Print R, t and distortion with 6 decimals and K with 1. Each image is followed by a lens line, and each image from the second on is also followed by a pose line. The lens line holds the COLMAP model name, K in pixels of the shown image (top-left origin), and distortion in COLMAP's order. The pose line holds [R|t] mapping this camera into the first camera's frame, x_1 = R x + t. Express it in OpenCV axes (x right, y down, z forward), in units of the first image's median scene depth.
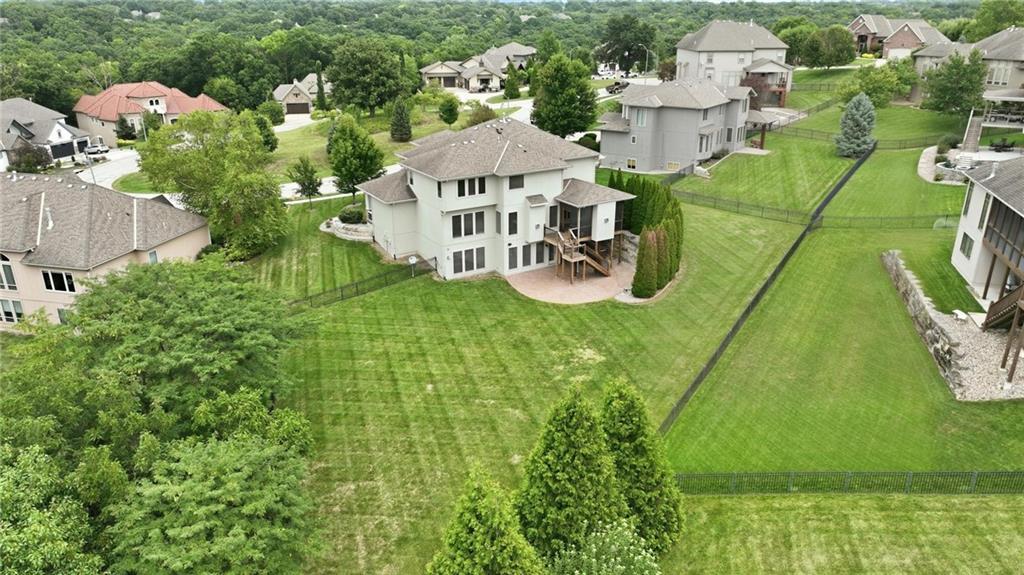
lens RADIAL K [[720.4, 0, 512.0], [0, 720.4, 287.5], [0, 0, 1]] dist [0.003144, 0.008593]
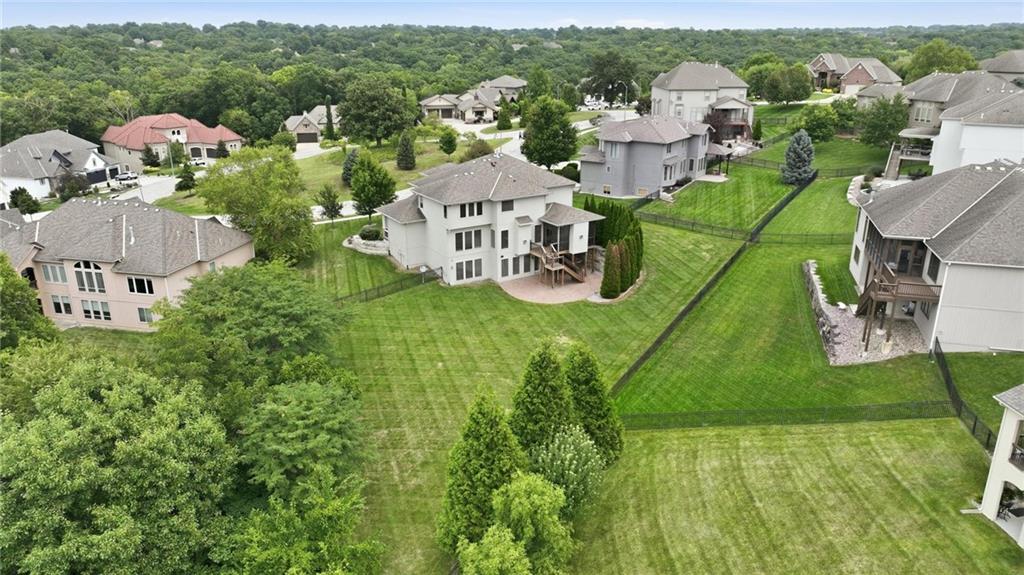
lens RADIAL K [[720.4, 0, 512.0], [0, 720.4, 287.5], [0, 0, 1]] dist [0.003144, 0.008593]
pose [[0.999951, -0.001815, 0.009731, 0.001405], [0.002115, 0.999521, -0.030860, 0.028847], [-0.009671, 0.030880, 0.999476, -0.209325]]
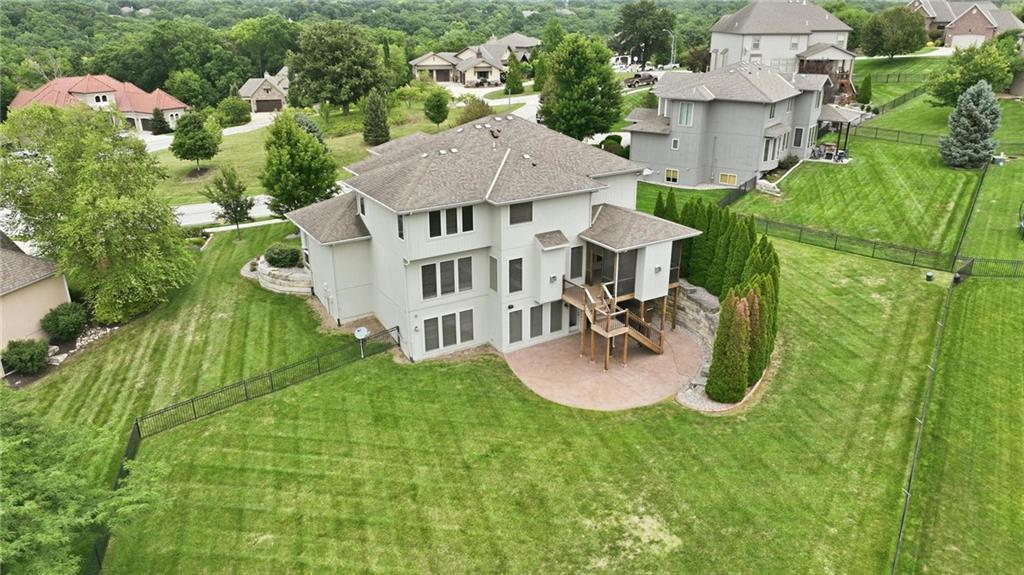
lens RADIAL K [[720.4, 0, 512.0], [0, 720.4, 287.5], [0, 0, 1]] dist [0.003144, 0.008593]
pose [[0.999996, -0.000110, -0.002852, -0.000220], [0.000112, 1.000000, 0.000777, -0.073405], [0.002852, -0.000777, 0.999996, 0.324166]]
